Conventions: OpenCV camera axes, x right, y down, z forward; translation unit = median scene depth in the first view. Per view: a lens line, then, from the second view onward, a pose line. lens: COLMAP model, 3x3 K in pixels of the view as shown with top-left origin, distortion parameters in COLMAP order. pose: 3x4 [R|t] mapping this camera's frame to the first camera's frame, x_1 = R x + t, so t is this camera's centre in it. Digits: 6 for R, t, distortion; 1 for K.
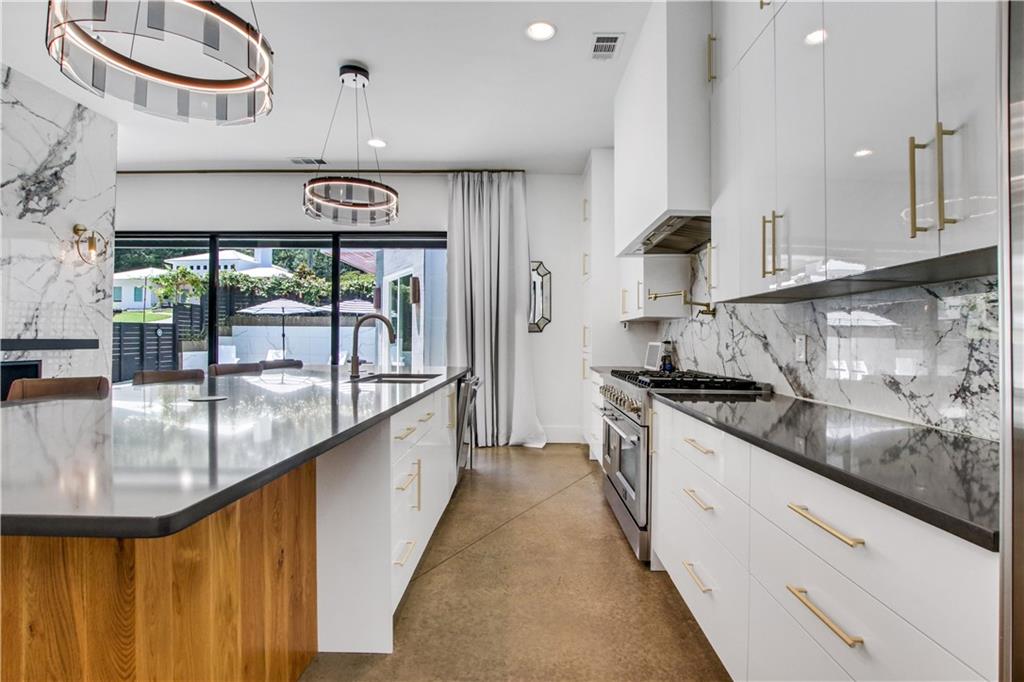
lens RADIAL K [[502.5, 0, 517.6], [0, 502.5, 326.9], [0, 0, 1]] dist [-0.037574, 0.004140]
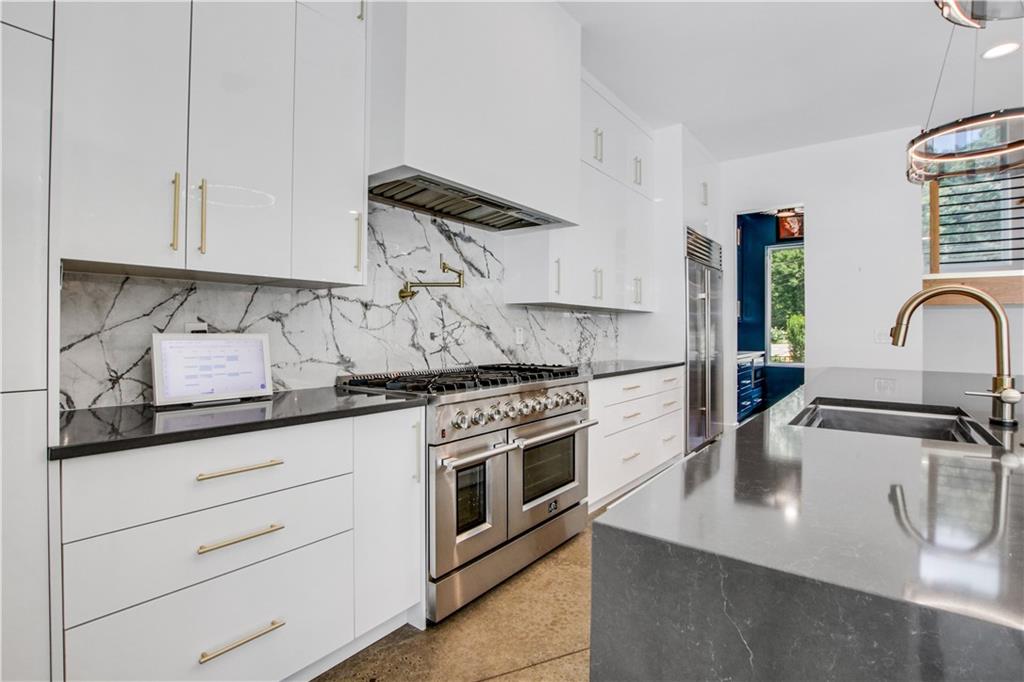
lens RADIAL K [[506.8, 0, 518.5], [0, 506.8, 333.6], [0, 0, 1]] dist [-0.043381, 0.009473]
pose [[-0.816399, -0.016055, 0.577265, -0.221775], [-0.027929, 0.999541, -0.011699, 0.037404], [-0.576812, -0.025674, -0.816473, 1.559183]]
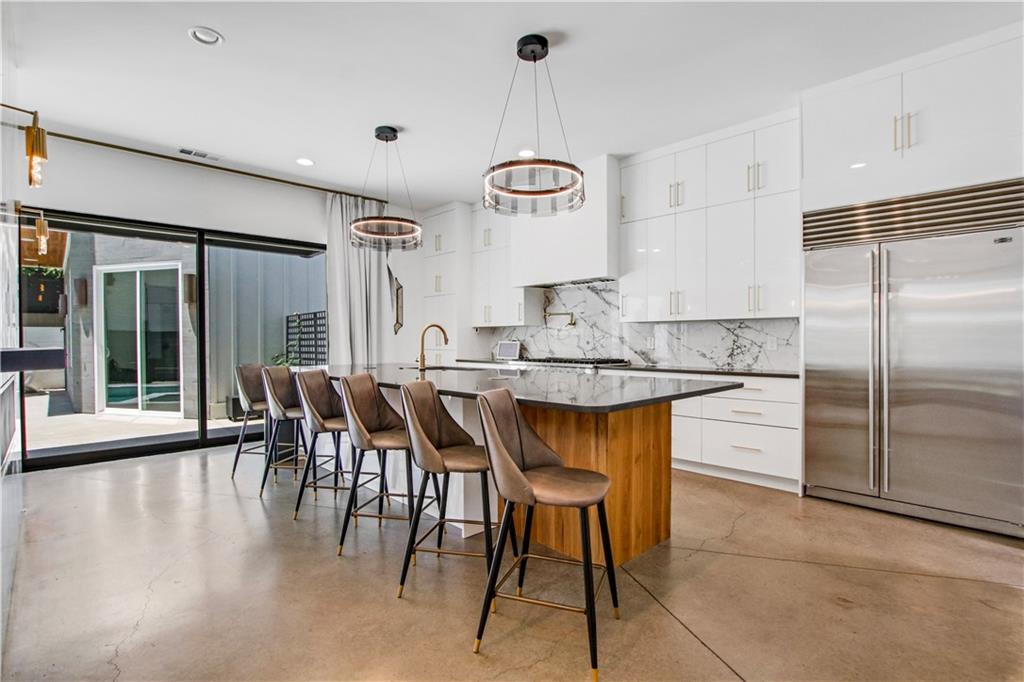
lens RADIAL K [[506.8, 0, 503.8], [0, 506.8, 347.3], [0, 0, 1]] dist [-0.043381, 0.009473]
pose [[0.725401, -0.016999, 0.688116, -1.057112], [-0.010208, 0.999319, 0.035448, -0.008543], [-0.688250, -0.032738, 0.724734, -0.156657]]
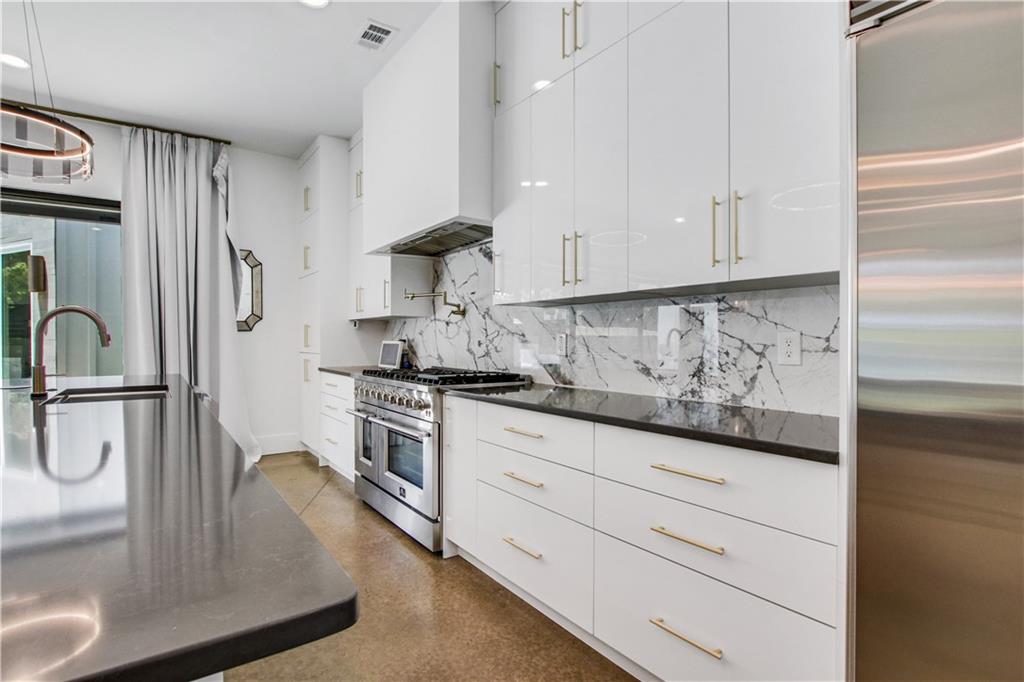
lens RADIAL K [[502.5, 0, 504.4], [0, 502.5, 333.3], [0, 0, 1]] dist [-0.037574, 0.004140]
pose [[0.806314, -0.005088, 0.591465, -0.185757], [-0.005007, 0.999868, 0.015427, -0.001887], [-0.591466, -0.015401, 0.806183, 0.060976]]
